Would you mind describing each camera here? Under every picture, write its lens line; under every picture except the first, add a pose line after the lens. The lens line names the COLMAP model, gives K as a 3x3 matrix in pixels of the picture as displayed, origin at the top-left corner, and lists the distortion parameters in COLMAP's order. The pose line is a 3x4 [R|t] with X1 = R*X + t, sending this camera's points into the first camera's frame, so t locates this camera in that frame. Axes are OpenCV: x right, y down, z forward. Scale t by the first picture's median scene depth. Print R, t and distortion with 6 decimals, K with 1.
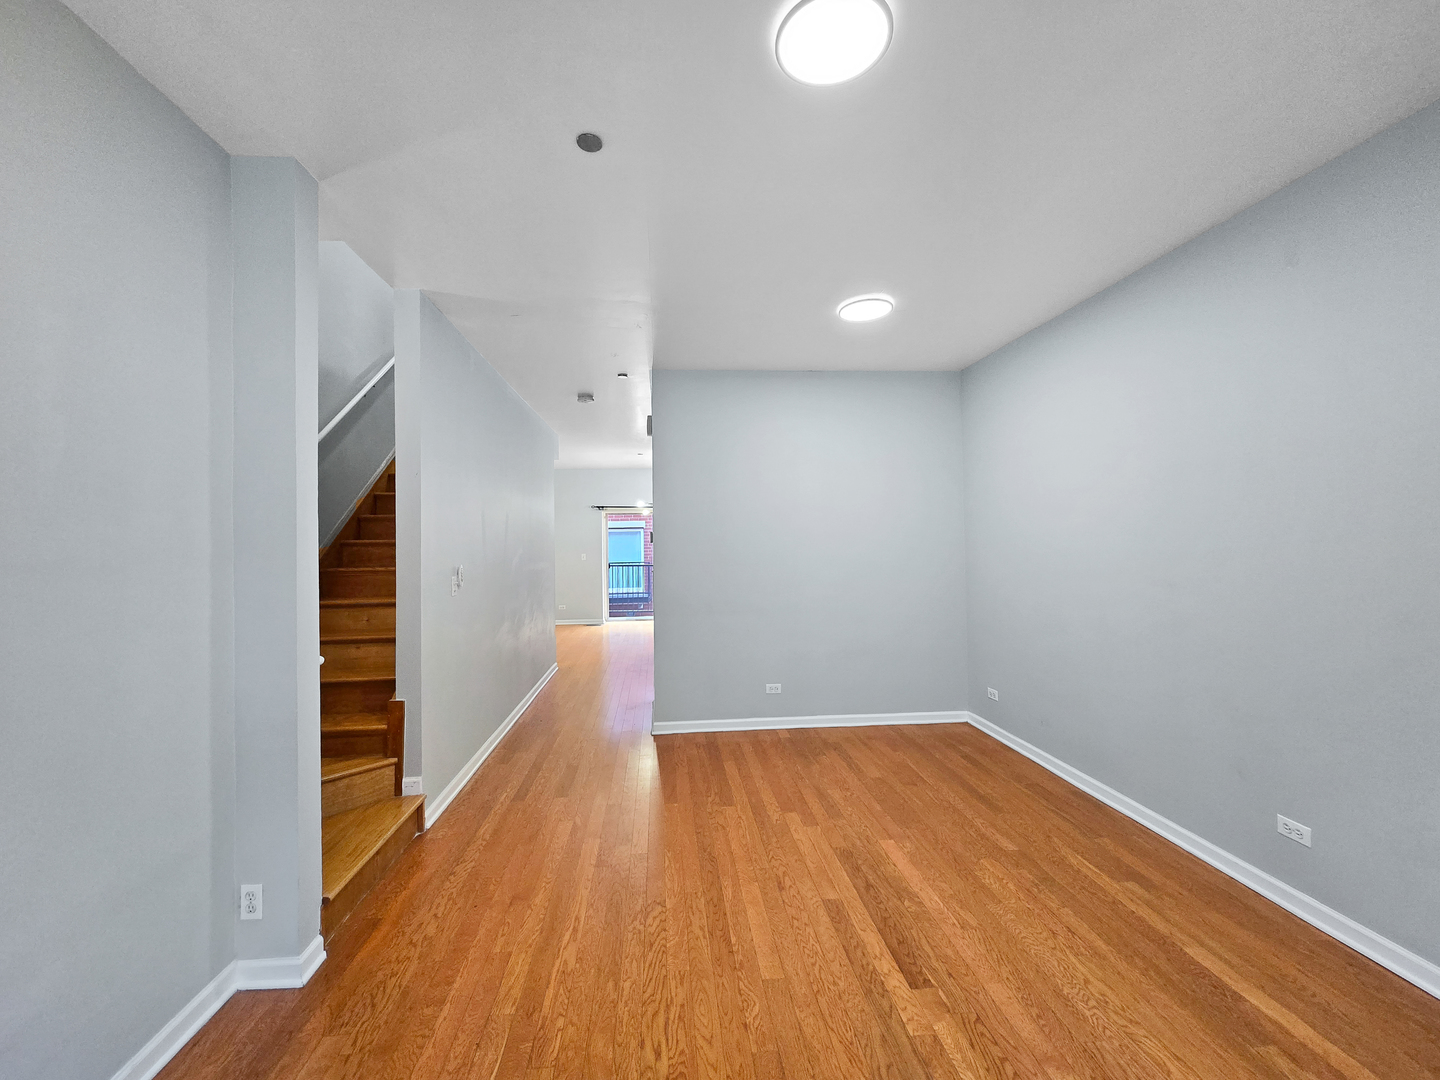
lens RADIAL K [[584.8, 0, 699.5], [0, 584.8, 534.6], [0, 0, 1]] dist [0.002544, -0.000055]
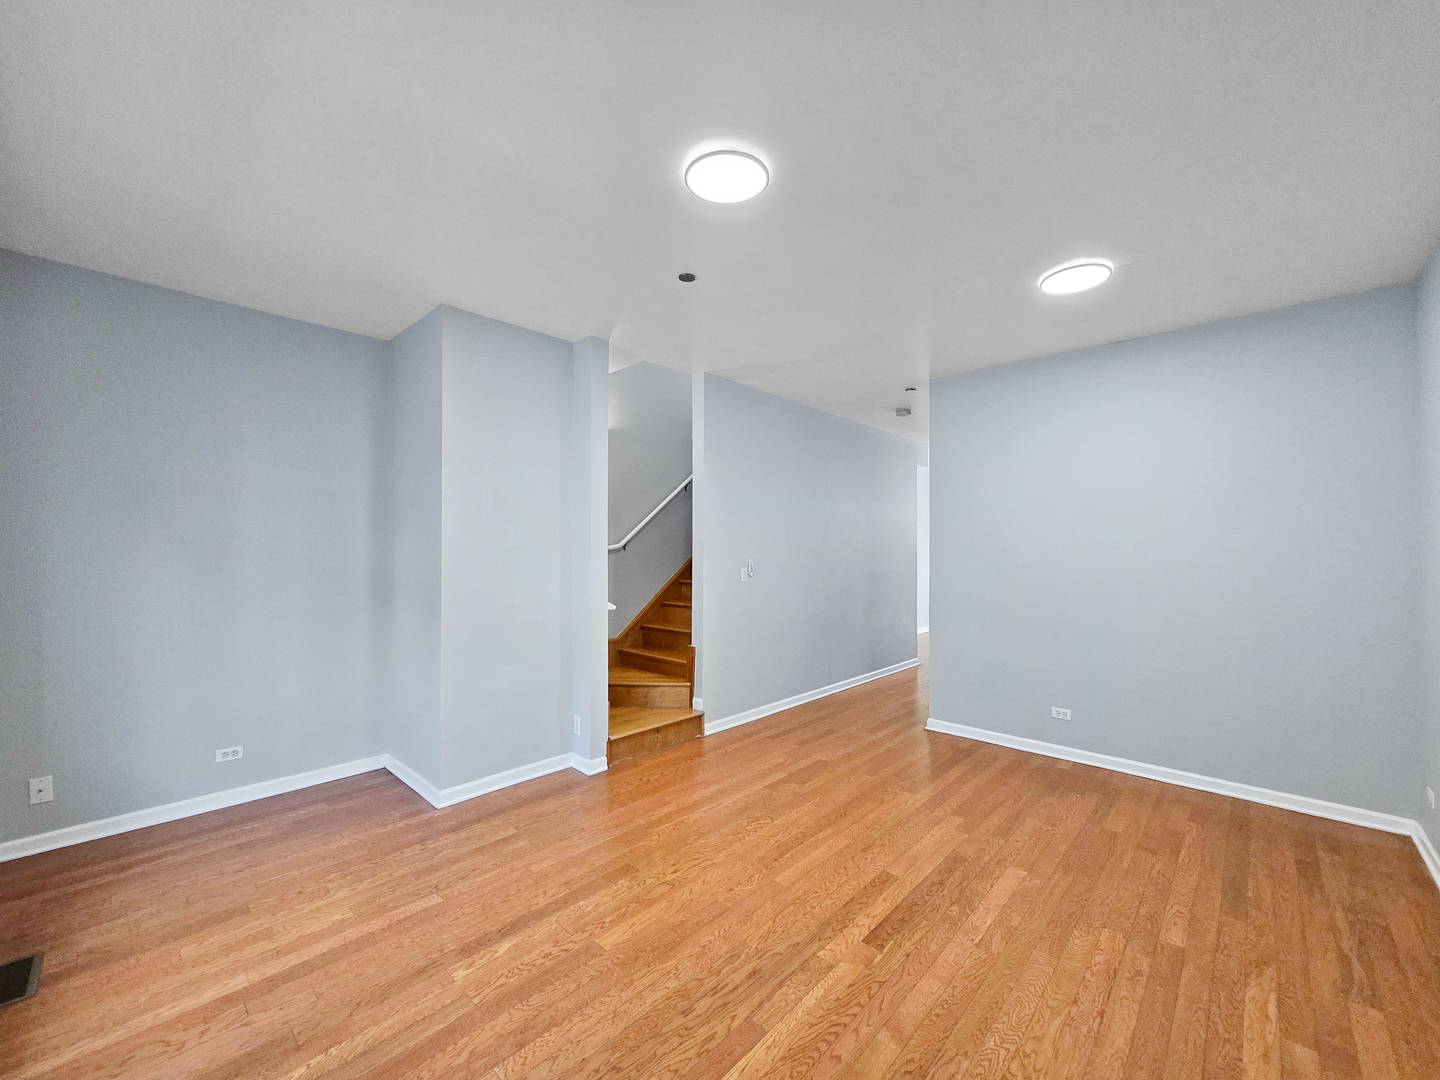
lens RADIAL K [[565.9, 0, 704.0], [0, 565.9, 554.6], [0, 0, 1]] dist [0.002207, 0.000343]
pose [[0.673032, 0.024892, -0.739194, 0.638781], [-0.005615, 0.999577, 0.028548, 0.000330], [0.739592, -0.015064, 0.672887, 0.034434]]
